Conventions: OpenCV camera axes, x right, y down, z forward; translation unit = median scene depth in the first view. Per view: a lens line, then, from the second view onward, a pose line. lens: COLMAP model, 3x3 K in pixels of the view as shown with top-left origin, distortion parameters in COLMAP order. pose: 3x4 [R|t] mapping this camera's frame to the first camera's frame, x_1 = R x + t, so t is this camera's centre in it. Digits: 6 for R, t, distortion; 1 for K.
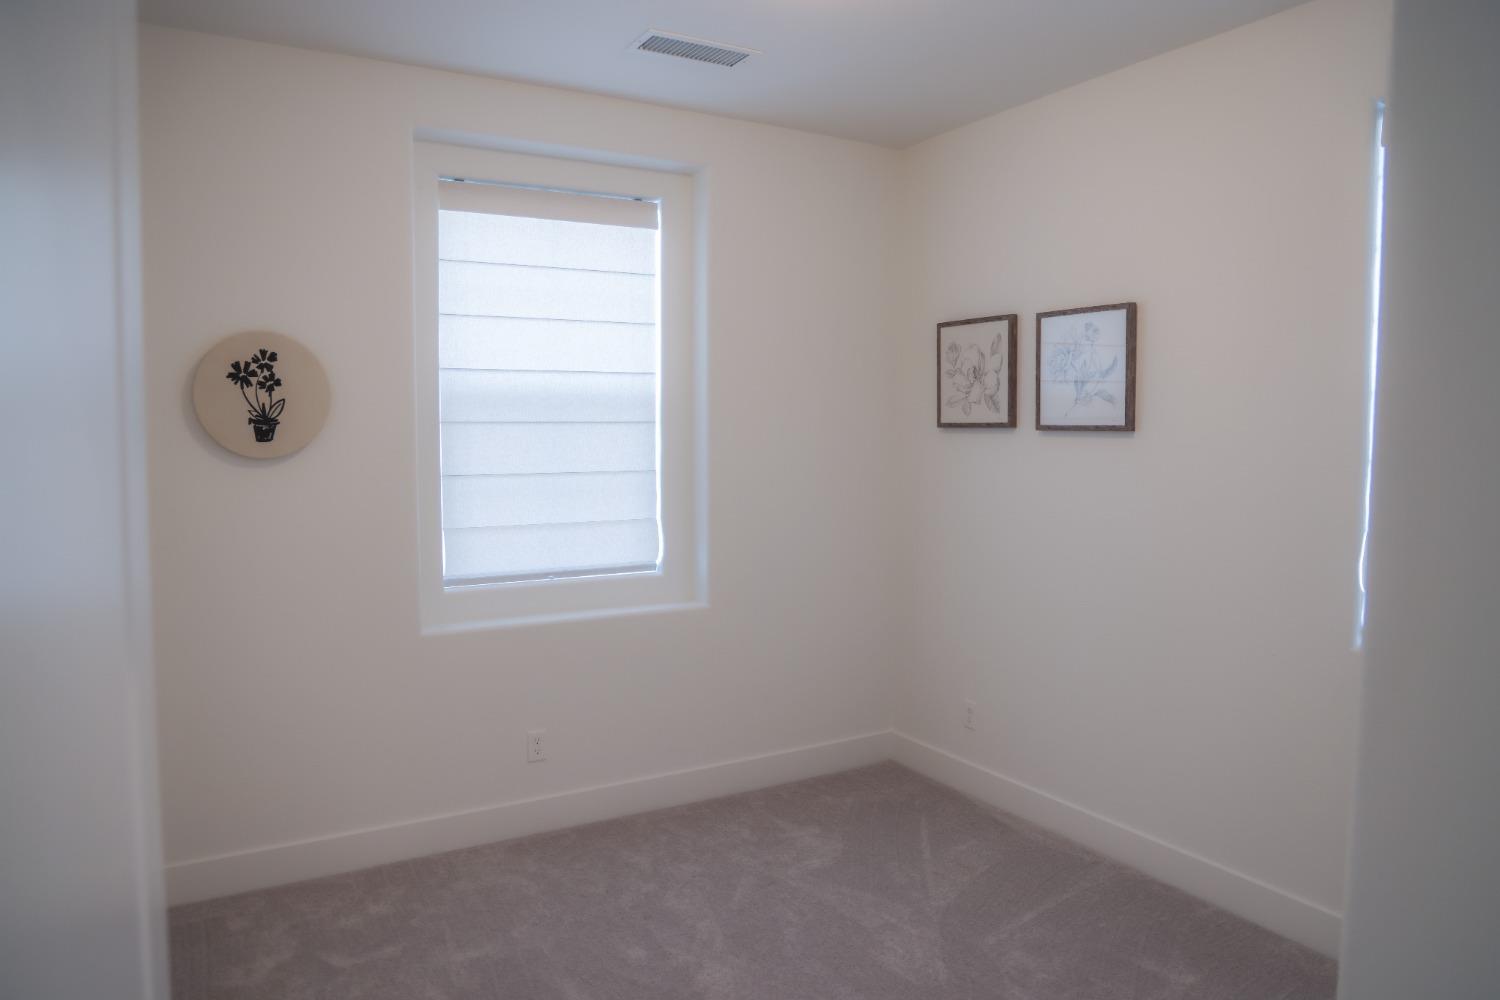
lens RADIAL K [[1073.9, 0, 750.0], [0, 1073.9, 500.0], [0, 0, 1]] dist [-0.029609, 0.003865]
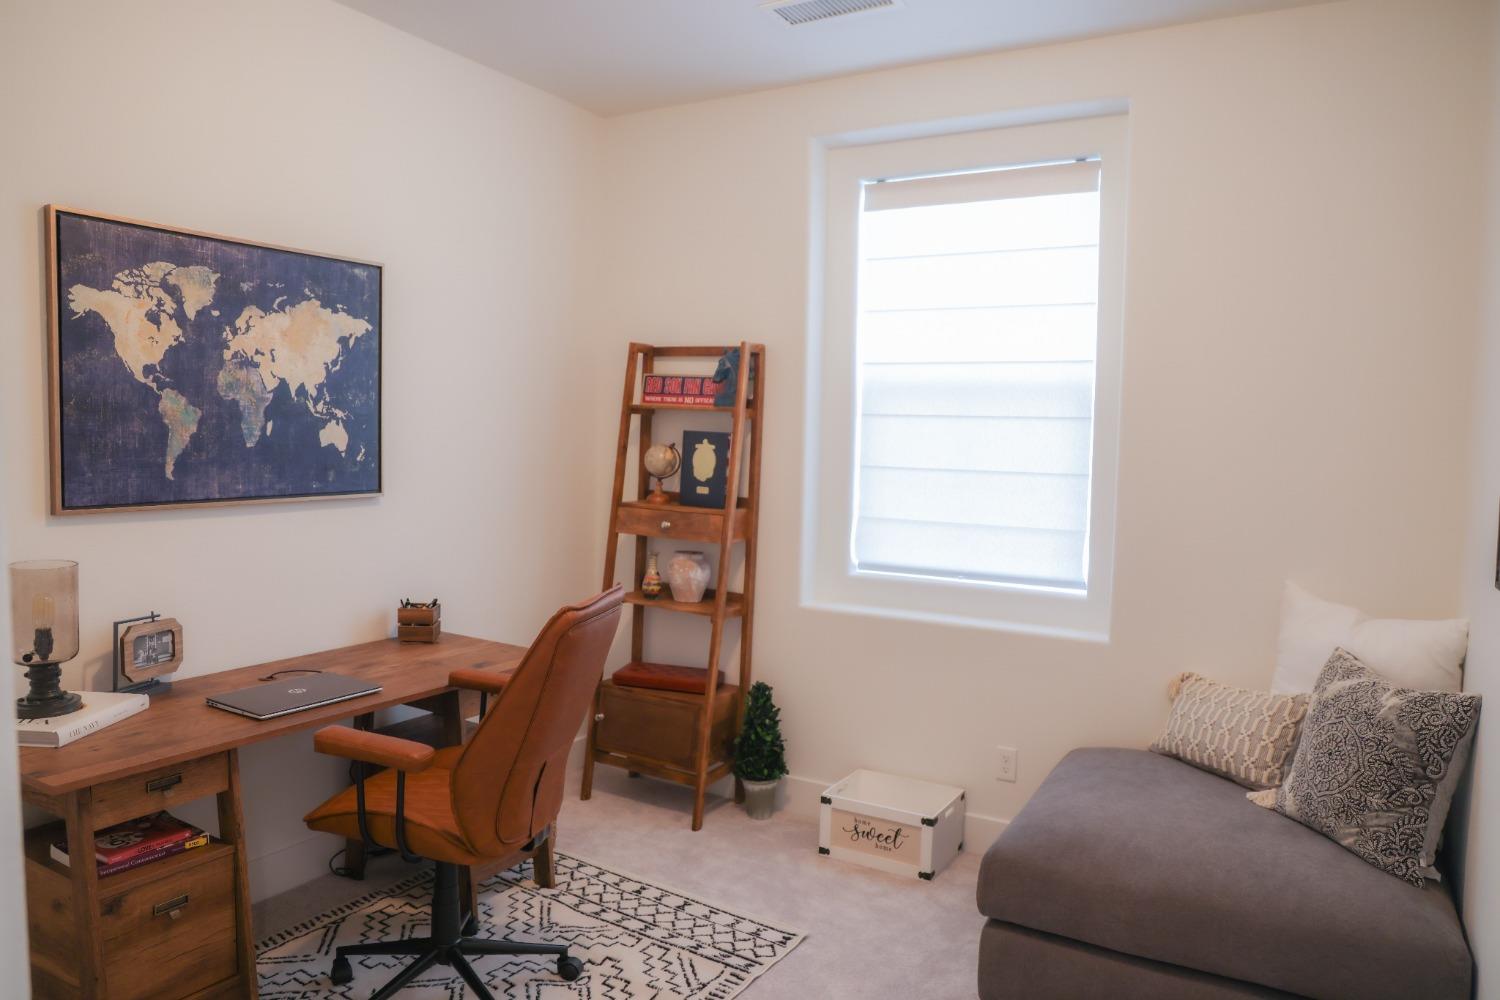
lens RADIAL K [[1073.9, 0, 750.0], [0, 1073.9, 500.0], [0, 0, 1]] dist [-0.029609, 0.003865]
pose [[0.519595, 0.066375, -0.851831, 0.508972], [-0.083425, 0.996155, 0.026734, -0.007389], [0.850330, 0.057174, 0.523135, 0.336401]]
